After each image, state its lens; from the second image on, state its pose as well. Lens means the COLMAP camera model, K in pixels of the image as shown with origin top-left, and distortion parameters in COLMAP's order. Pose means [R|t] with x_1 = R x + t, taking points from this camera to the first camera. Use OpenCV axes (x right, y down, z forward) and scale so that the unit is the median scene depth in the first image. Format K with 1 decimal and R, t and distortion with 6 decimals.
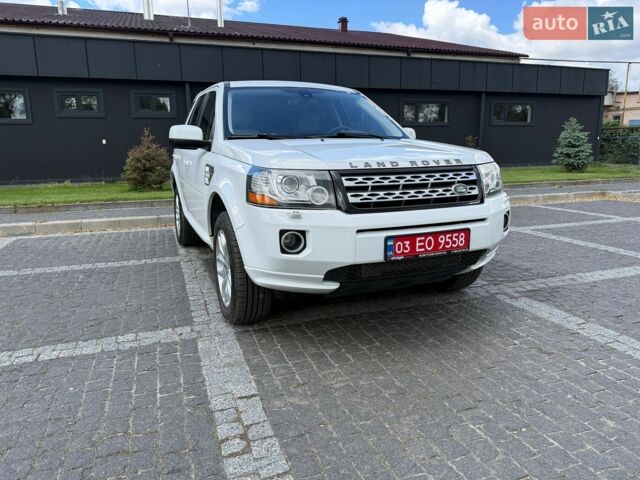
lens RADIAL K [[458.6, 0, 322.1], [0, 458.6, 230.9], [0, 0, 1]] dist [0.004529, -0.005749]
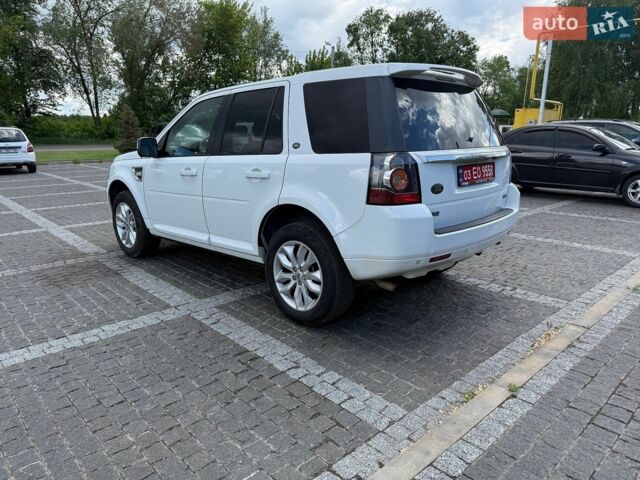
lens RADIAL K [[454.6, 0, 320.0], [0, 454.6, 240.0], [0, 0, 1]] dist [0.031206, -0.047364]
pose [[-0.920796, 0.106937, -0.375100, 0.309676], [-0.049219, 0.922139, 0.383714, -0.546945], [0.386928, 0.371784, -0.843839, 2.692410]]
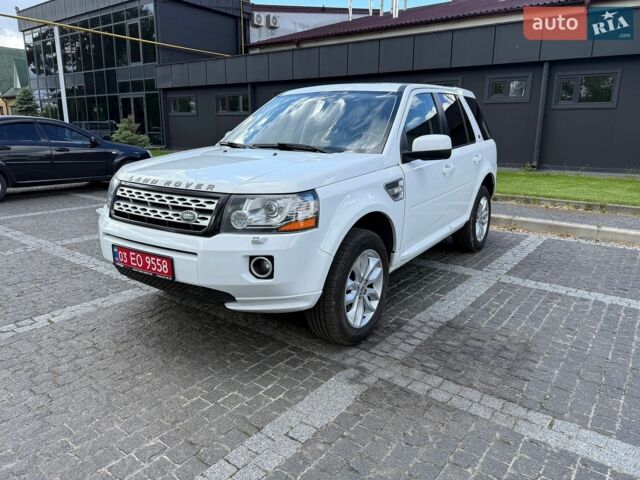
lens RADIAL K [[448.9, 0, 321.9], [0, 448.9, 243.6], [0, 0, 1]] dist [0.054787, -0.085041]
pose [[0.544783, 0.225860, -0.807588, 0.966538], [-0.162544, 0.973222, 0.162535, -0.185061], [0.822673, 0.042722, 0.566907, 0.564224]]
